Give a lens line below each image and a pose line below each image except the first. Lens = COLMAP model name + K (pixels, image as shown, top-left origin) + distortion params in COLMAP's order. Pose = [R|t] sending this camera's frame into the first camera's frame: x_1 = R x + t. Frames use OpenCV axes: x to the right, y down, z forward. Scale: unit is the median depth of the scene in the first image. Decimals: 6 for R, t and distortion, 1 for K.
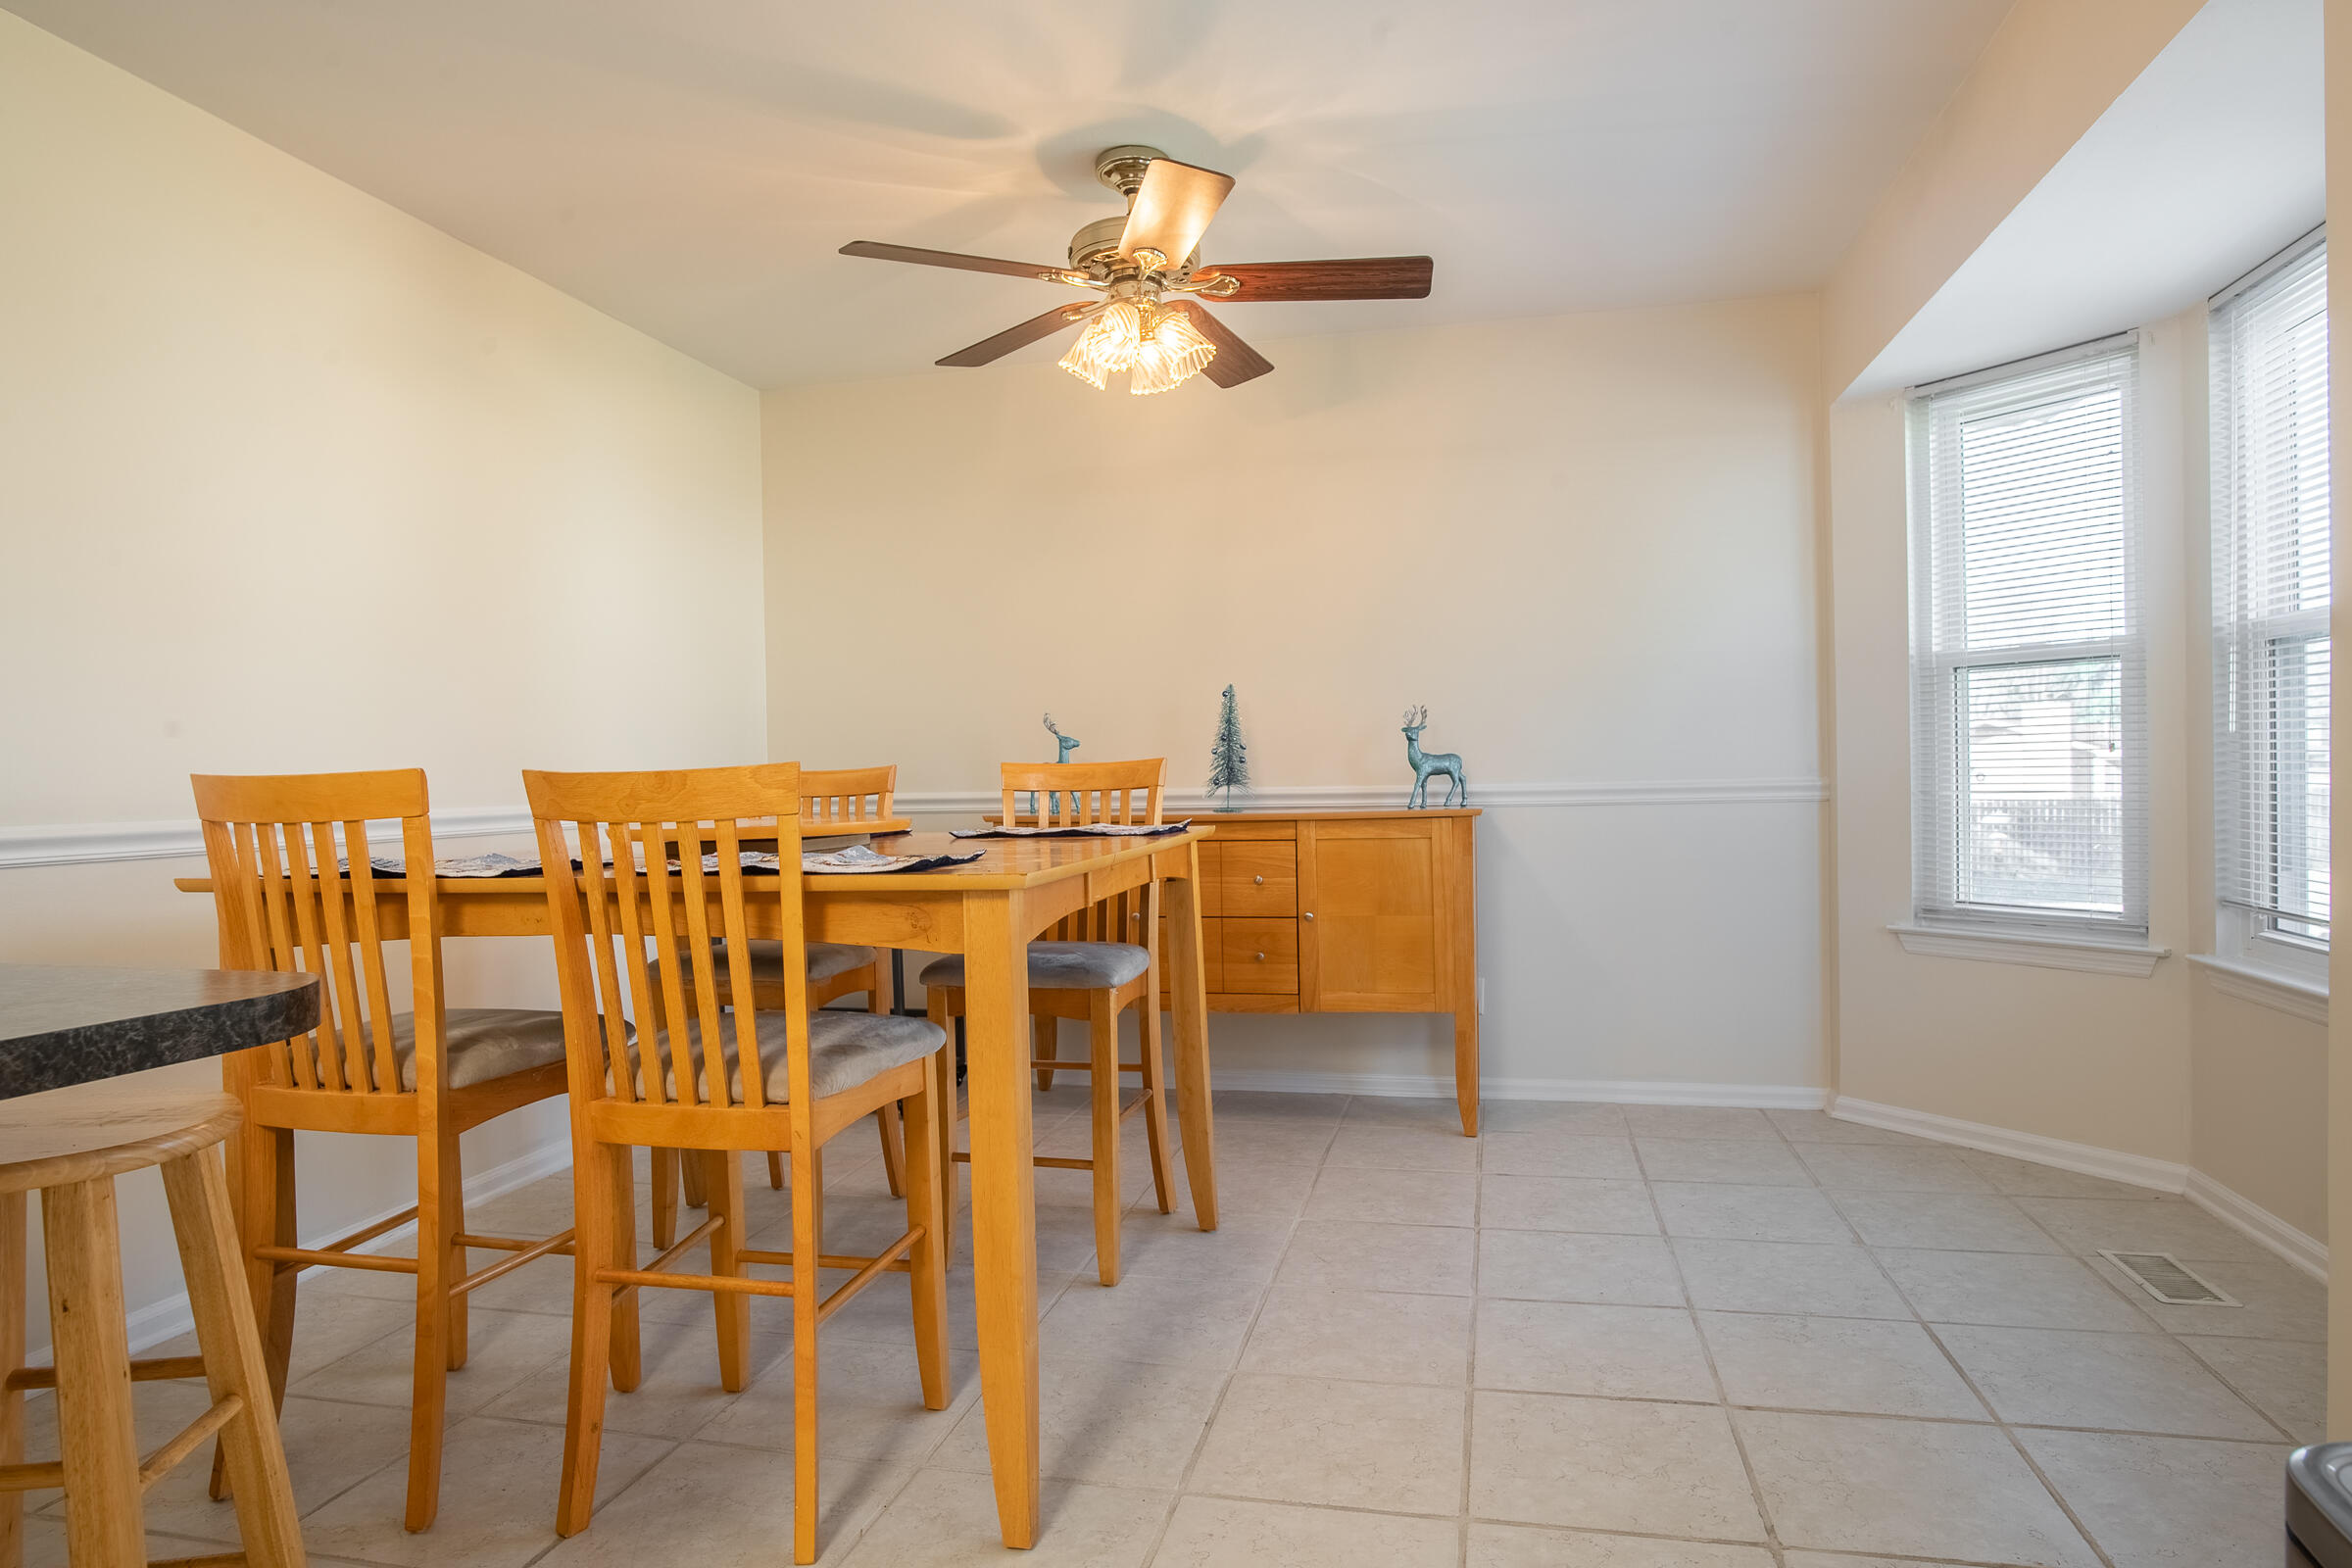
lens RADIAL K [[1366.2, 0, 1176.0], [0, 1366.2, 784.0], [0, 0, 1]] dist [-0.039468, 0.017493]
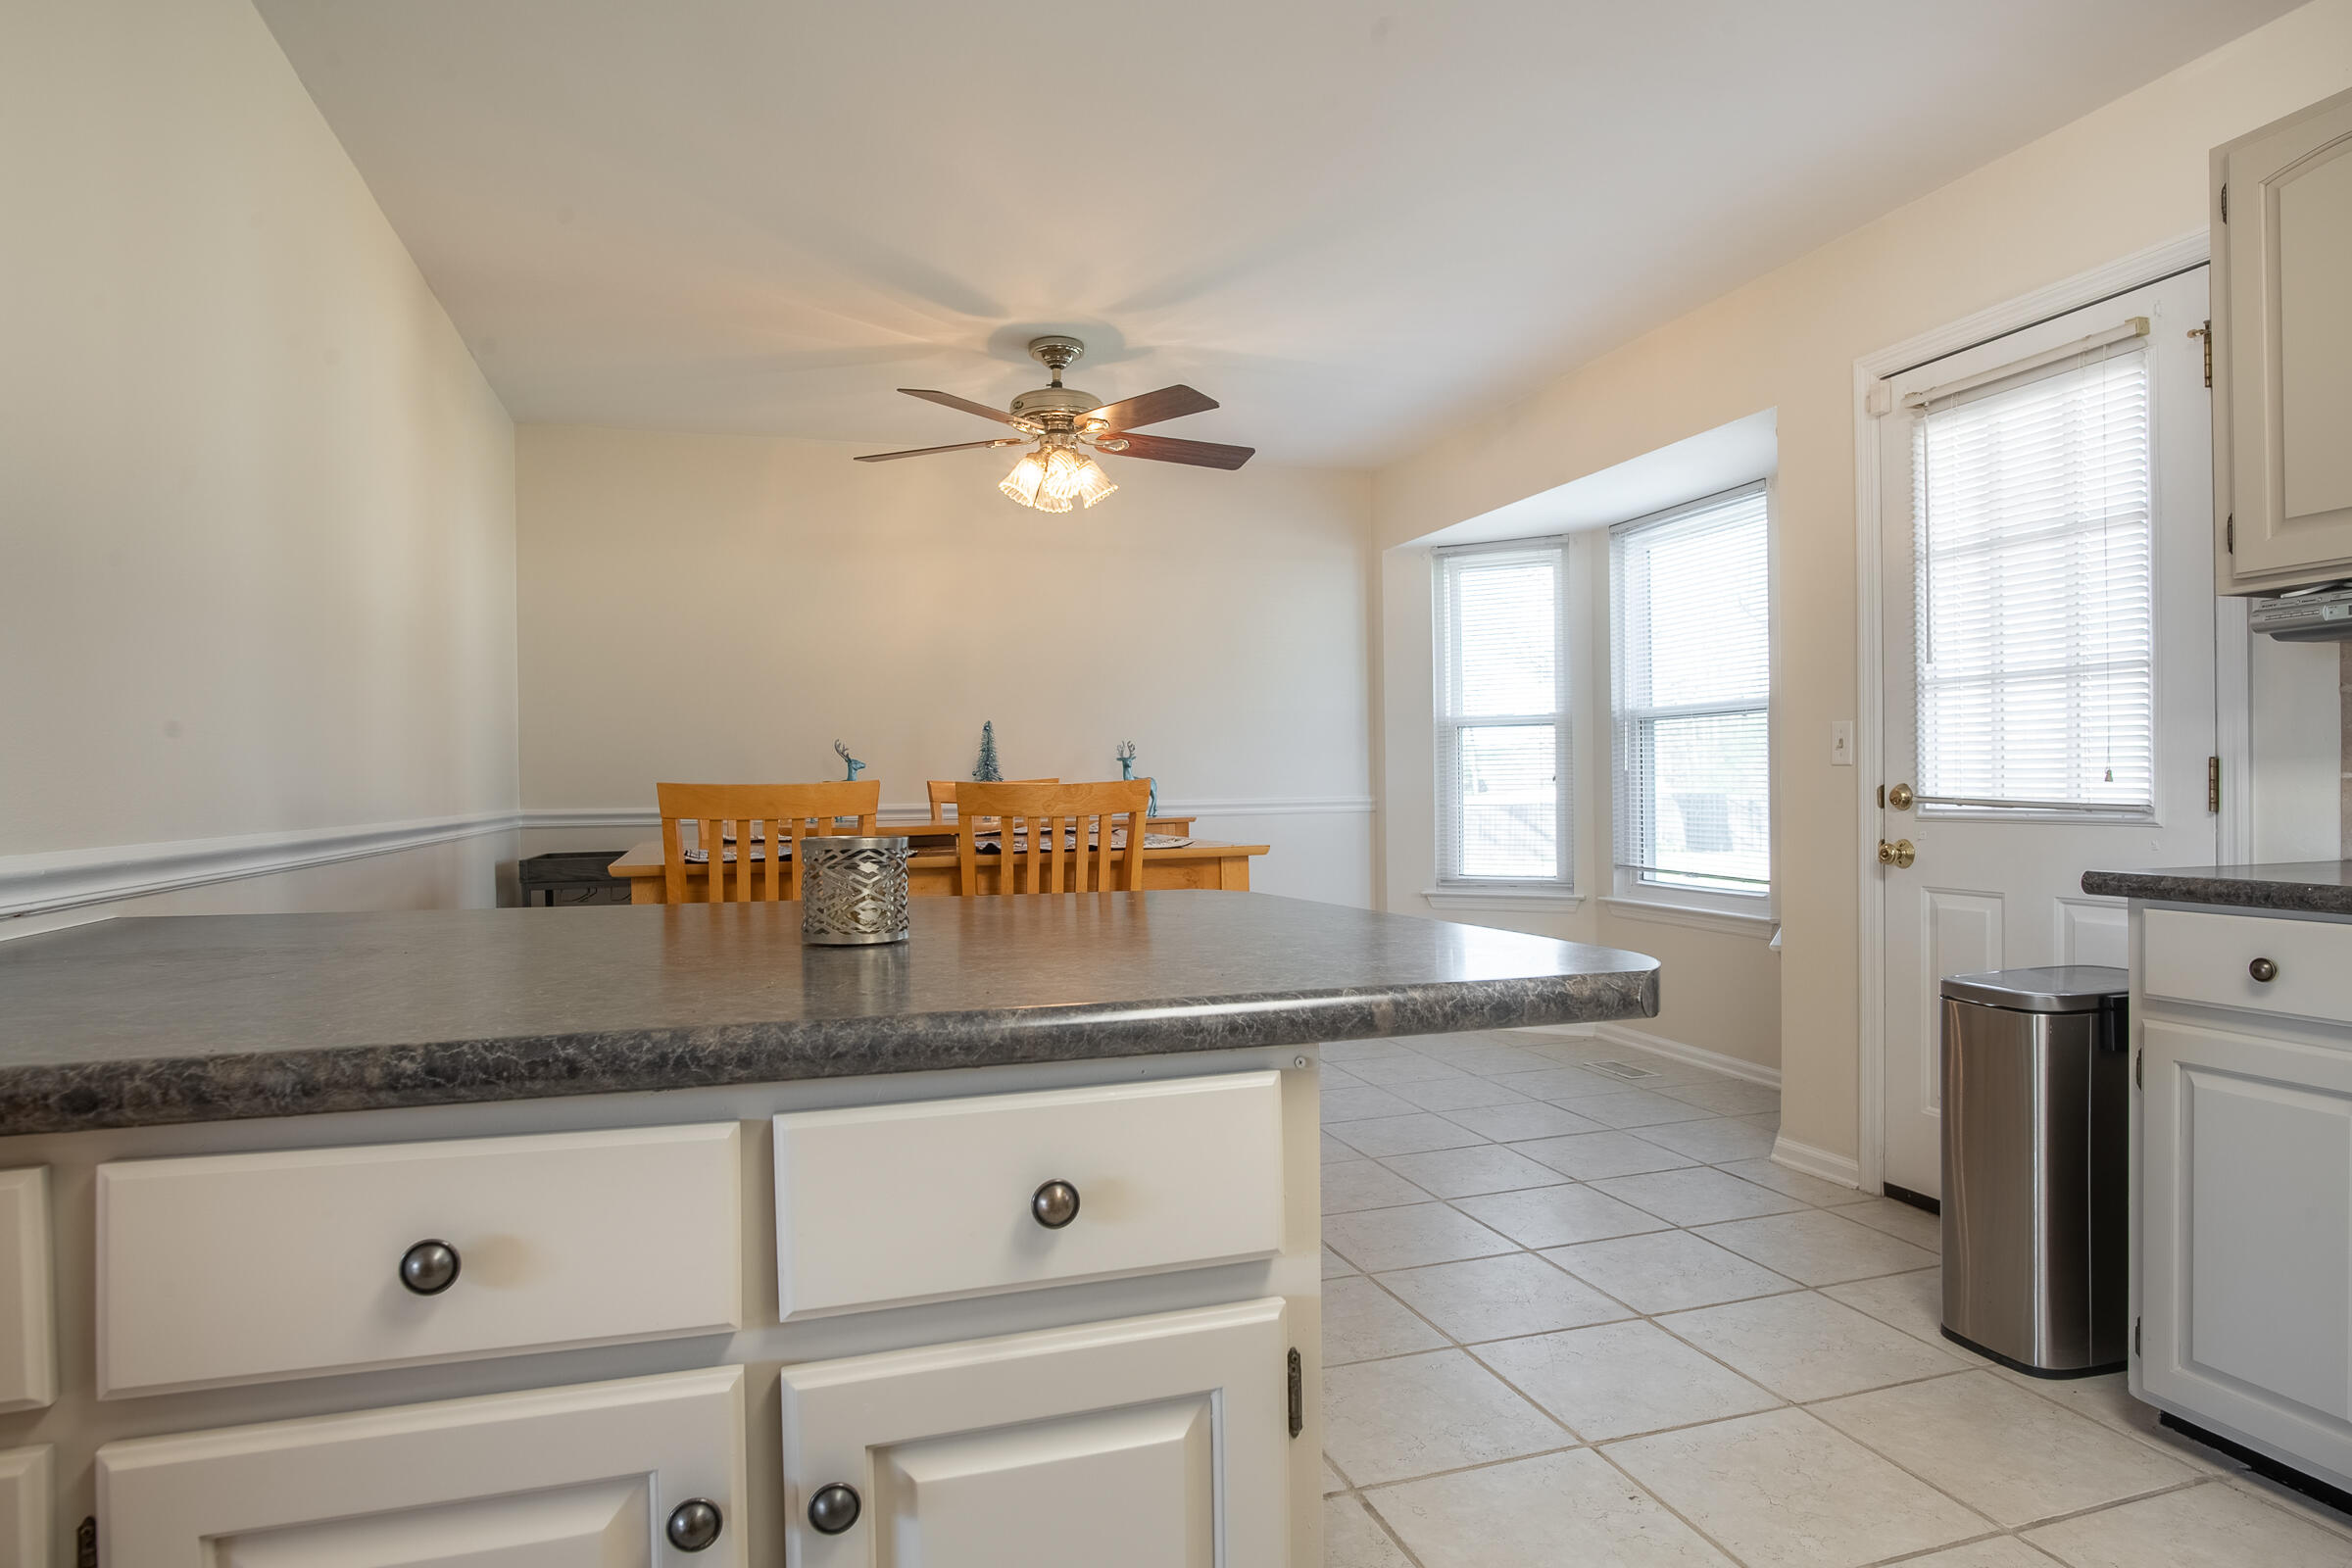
lens RADIAL K [[1366.2, 0, 1176.0], [0, 1366.2, 784.0], [0, 0, 1]] dist [-0.039468, 0.017493]
pose [[0.859443, 0.011468, 0.511103, -0.592590], [-0.000877, 0.999780, -0.020957, 0.016324], [-0.511231, 0.017563, 0.859264, -0.231435]]
